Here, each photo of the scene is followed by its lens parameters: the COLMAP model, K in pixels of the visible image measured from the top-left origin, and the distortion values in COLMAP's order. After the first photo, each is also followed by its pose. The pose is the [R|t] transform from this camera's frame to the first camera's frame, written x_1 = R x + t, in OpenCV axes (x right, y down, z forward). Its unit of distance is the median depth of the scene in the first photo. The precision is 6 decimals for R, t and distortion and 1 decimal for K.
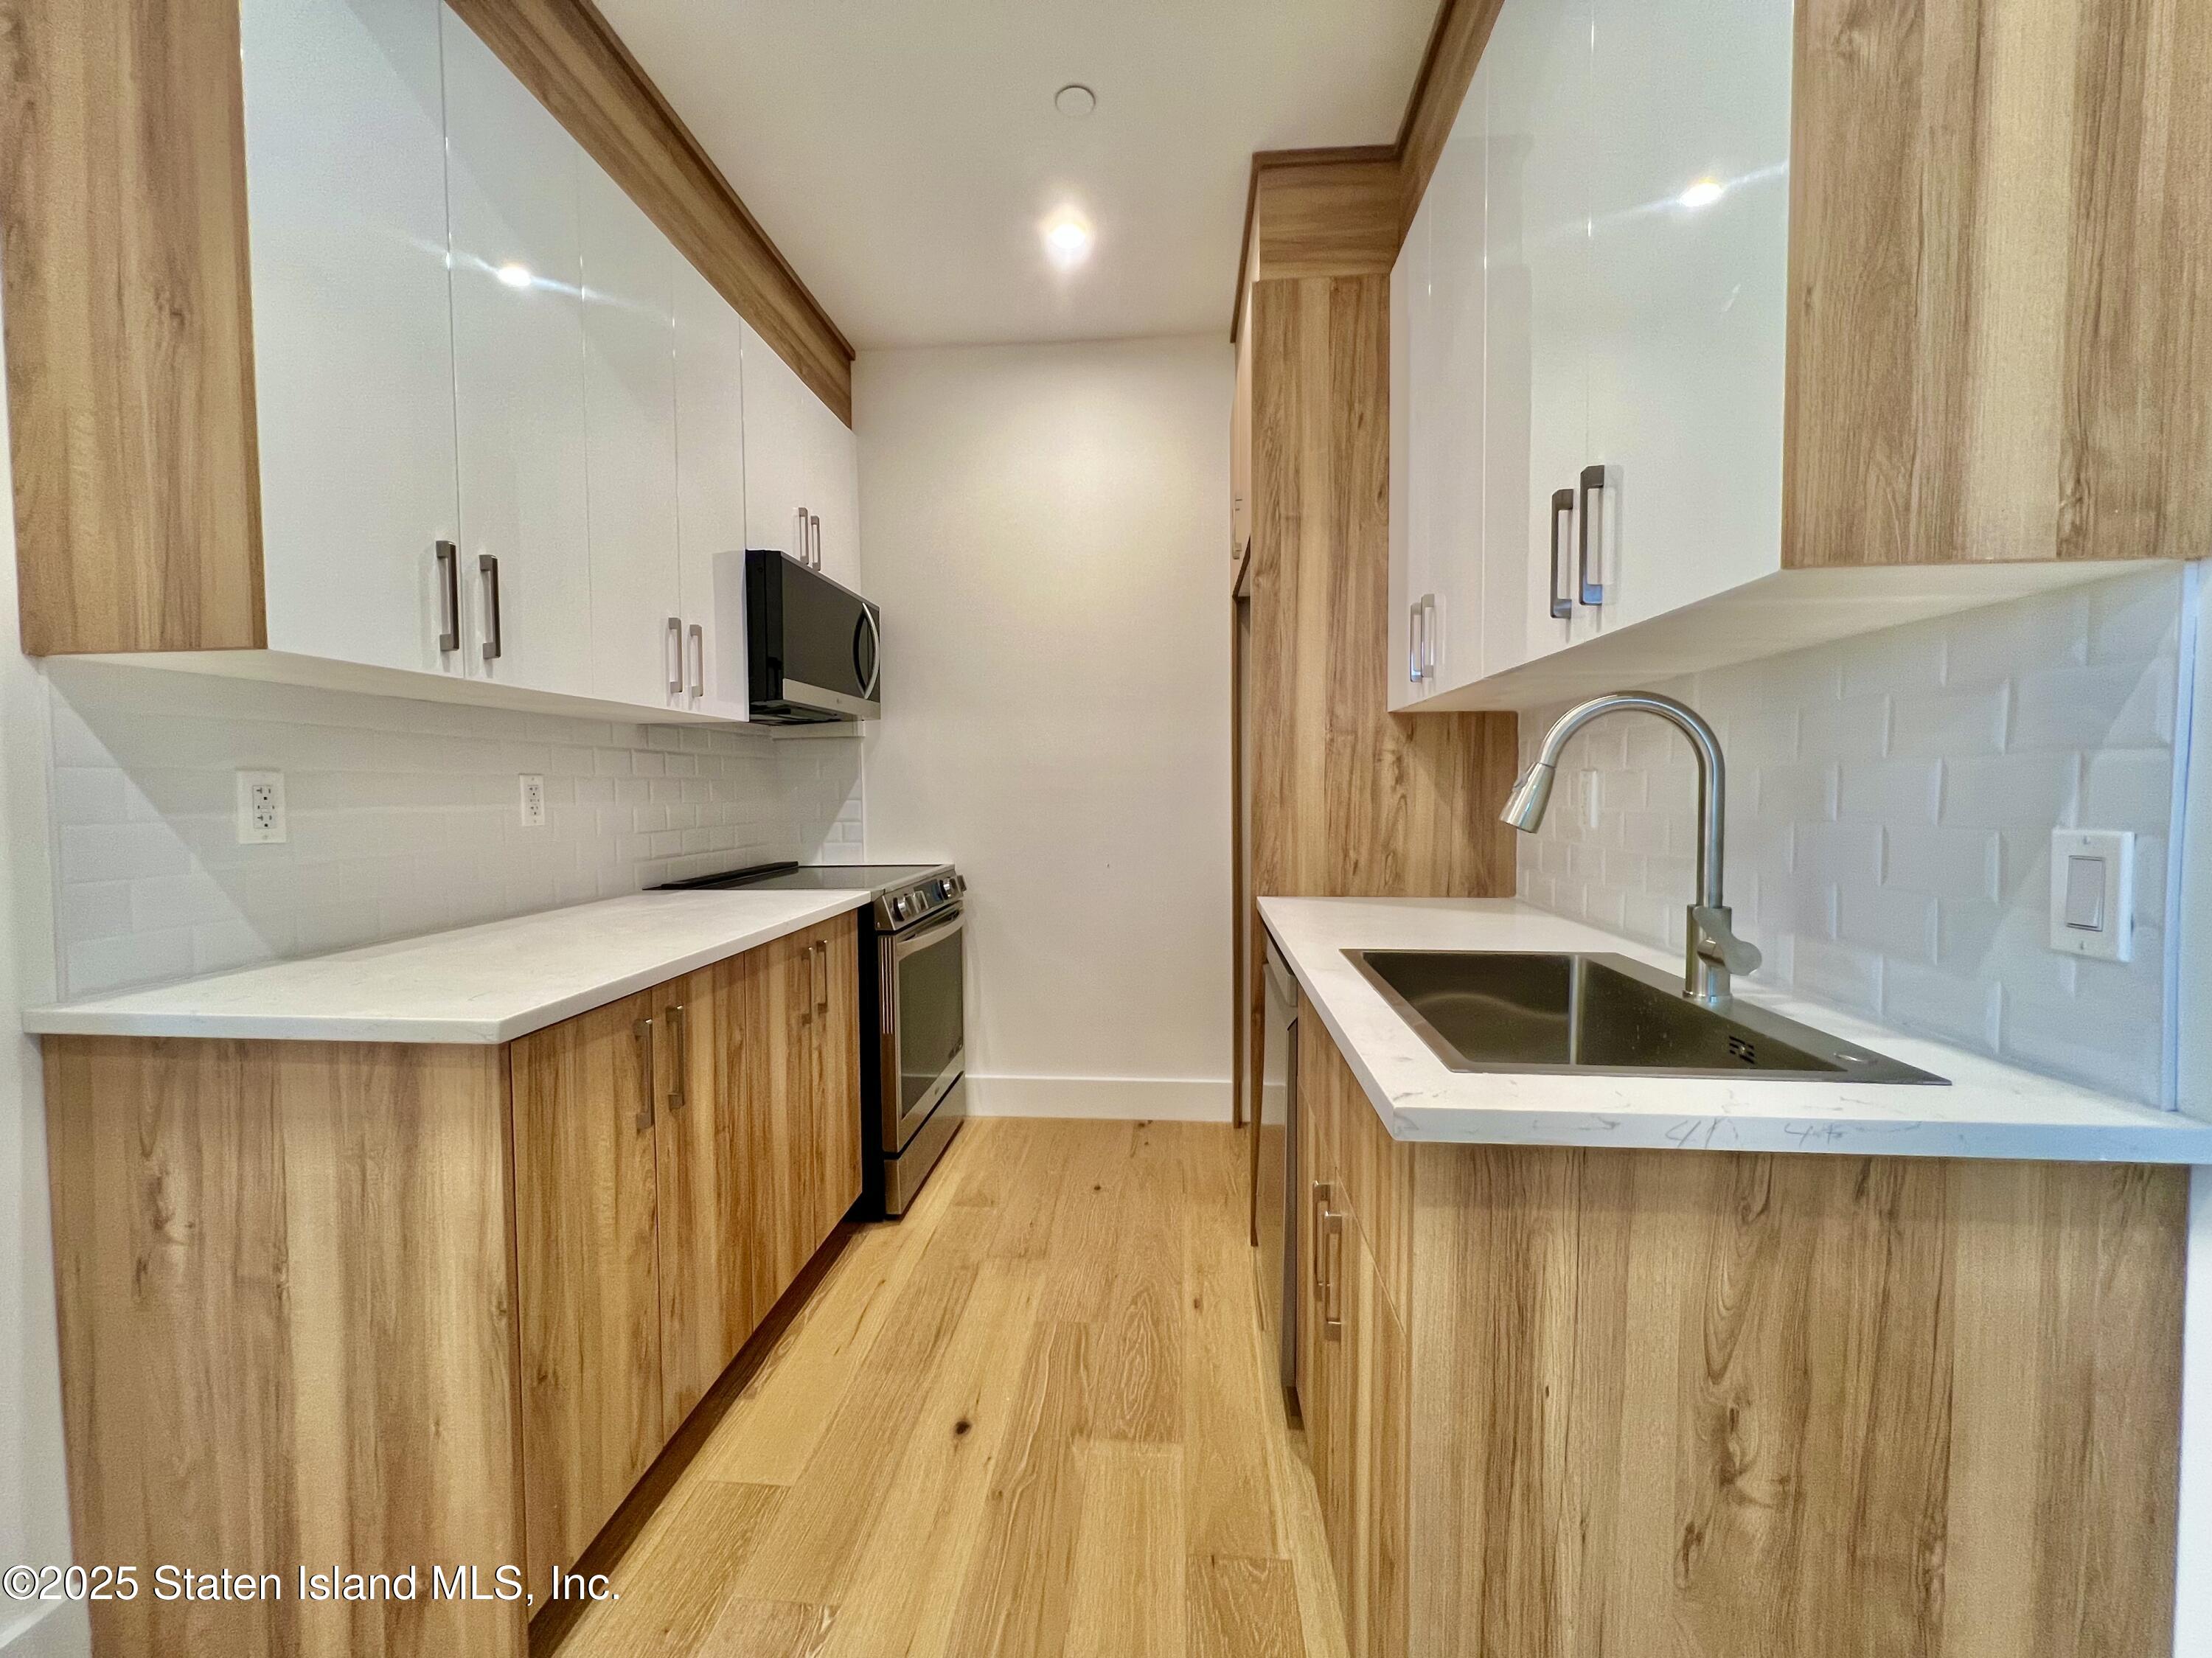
lens RADIAL K [[893.1, 0, 1106.0], [0, 893.1, 829.0], [0, 0, 1]] dist [-0.003109, -0.000461]
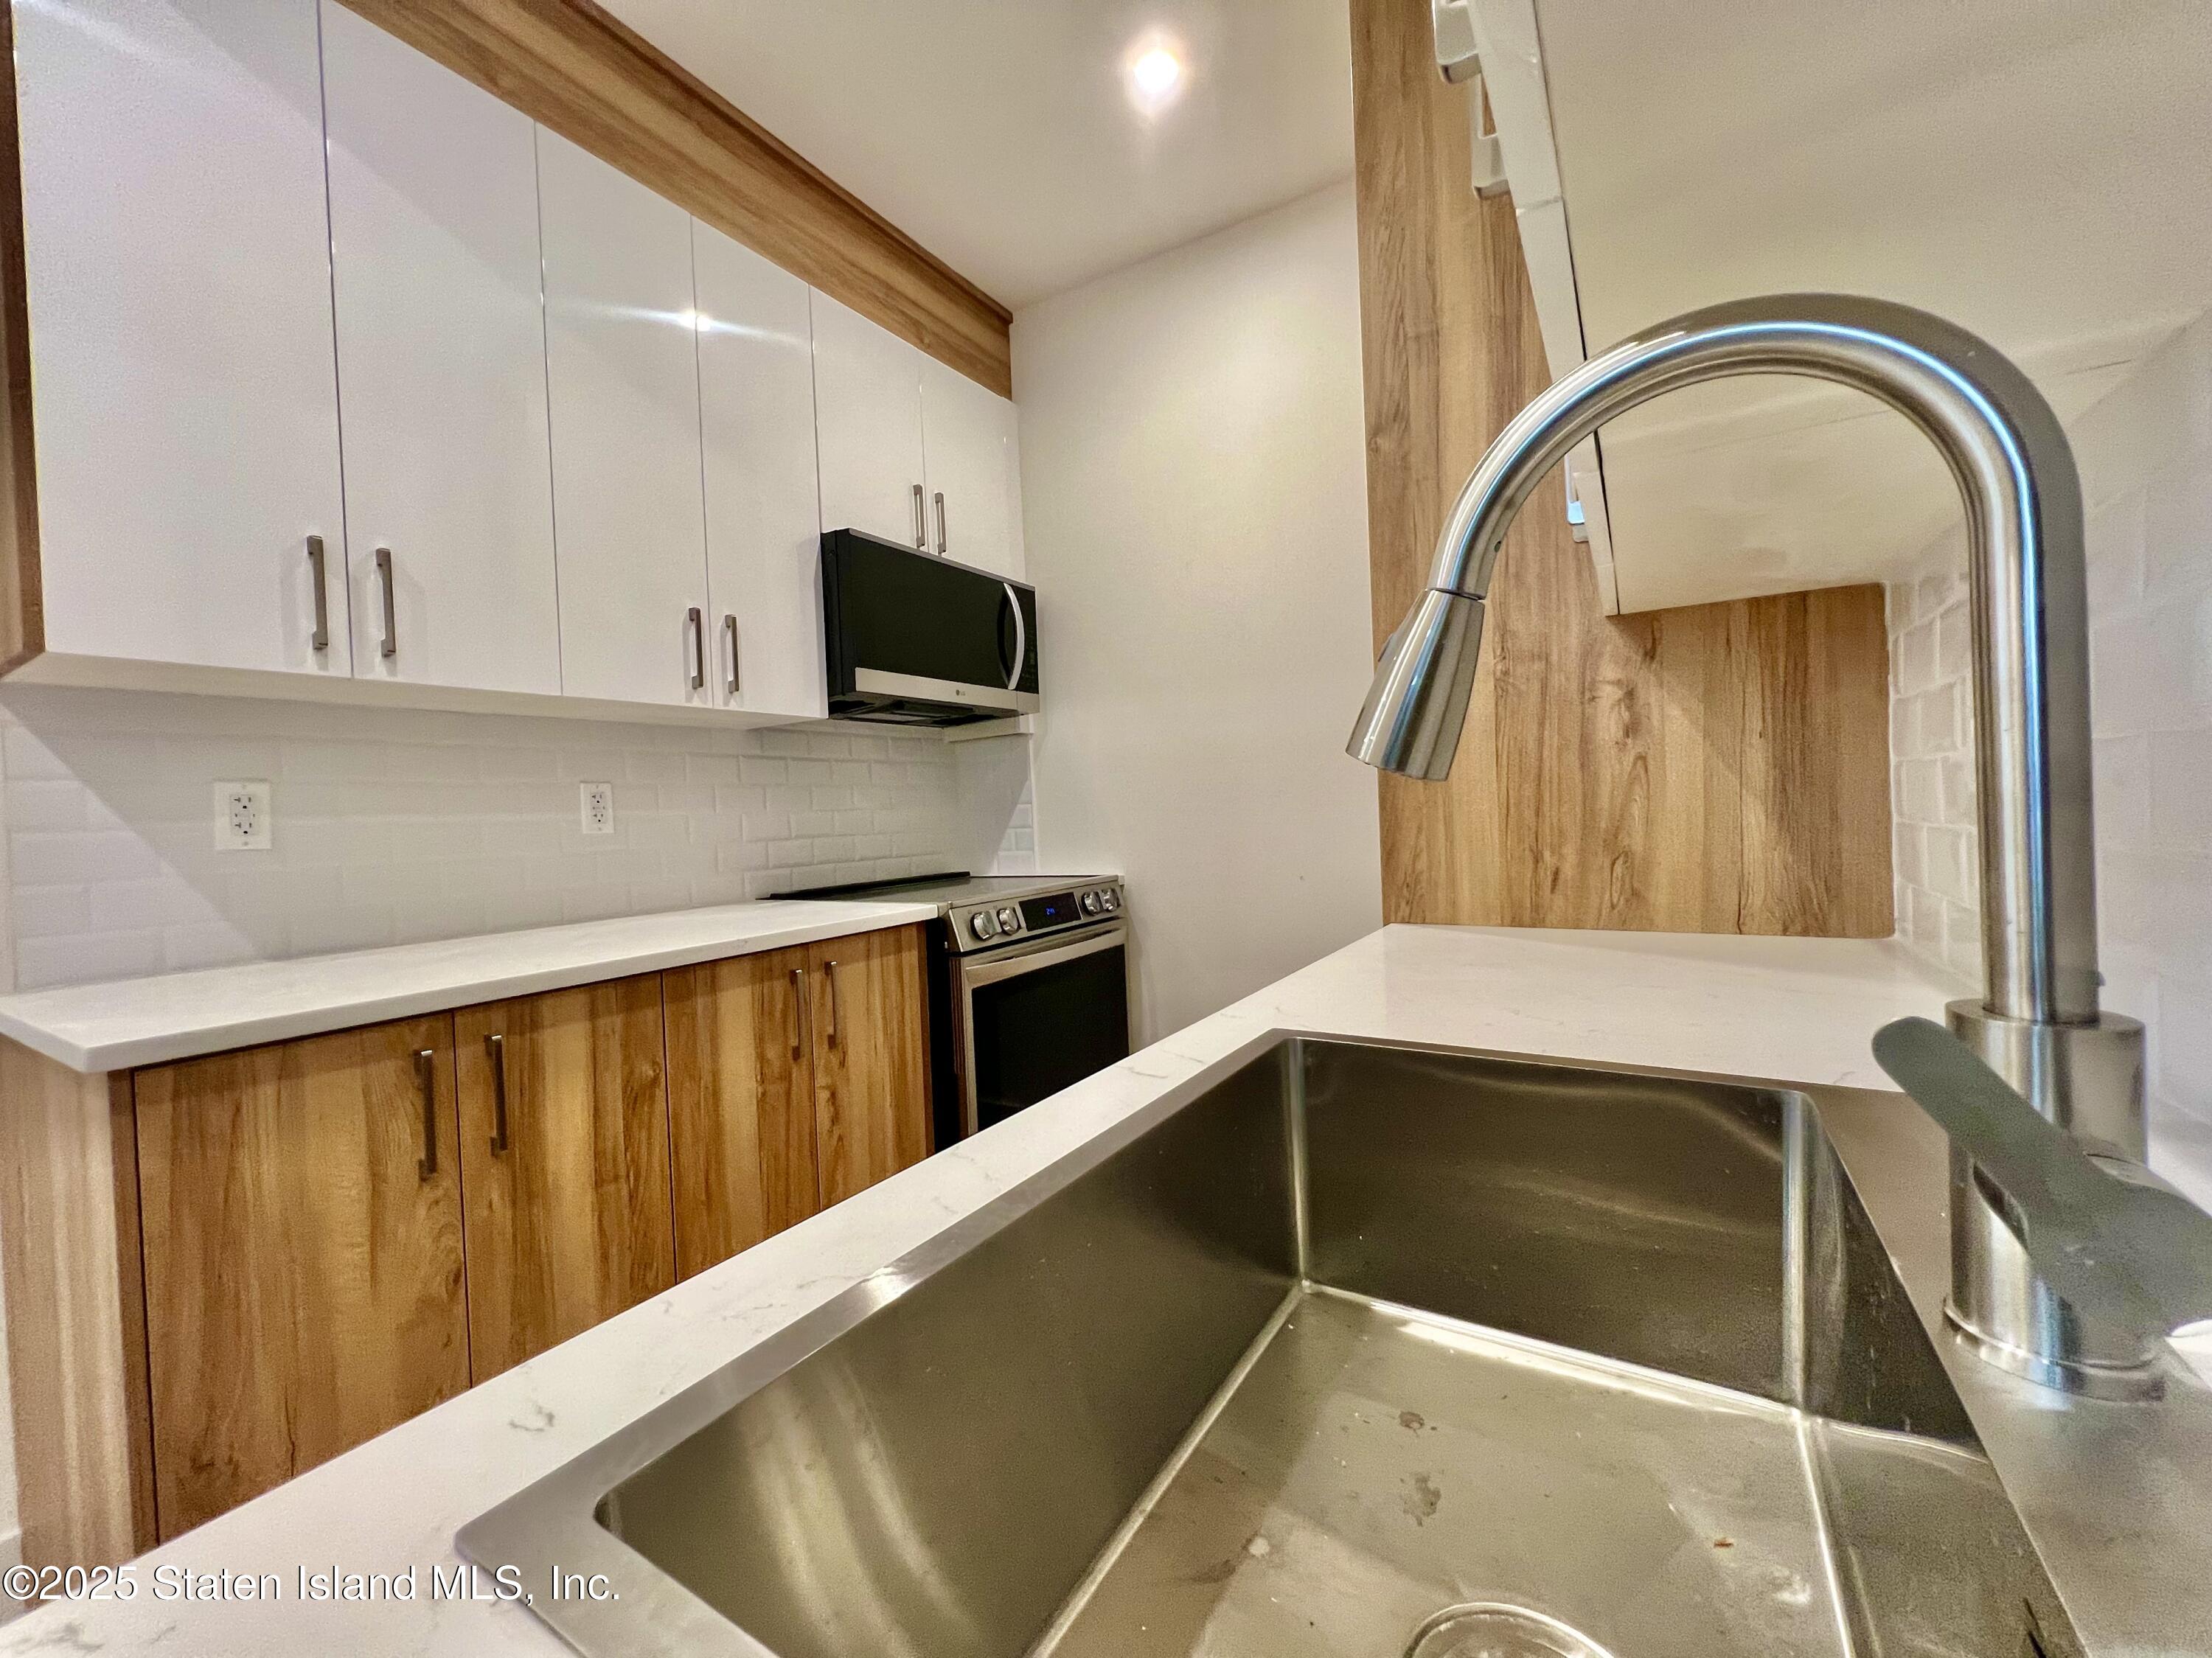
lens RADIAL K [[894.3, 0, 1097.6], [0, 894.3, 827.4], [0, 0, 1]] dist [-0.001205, 0.000686]
pose [[0.891876, -0.021564, -0.451766, 0.281685], [0.013549, 0.999688, -0.020968, 0.016545], [0.452077, 0.012580, 0.891890, 0.323248]]
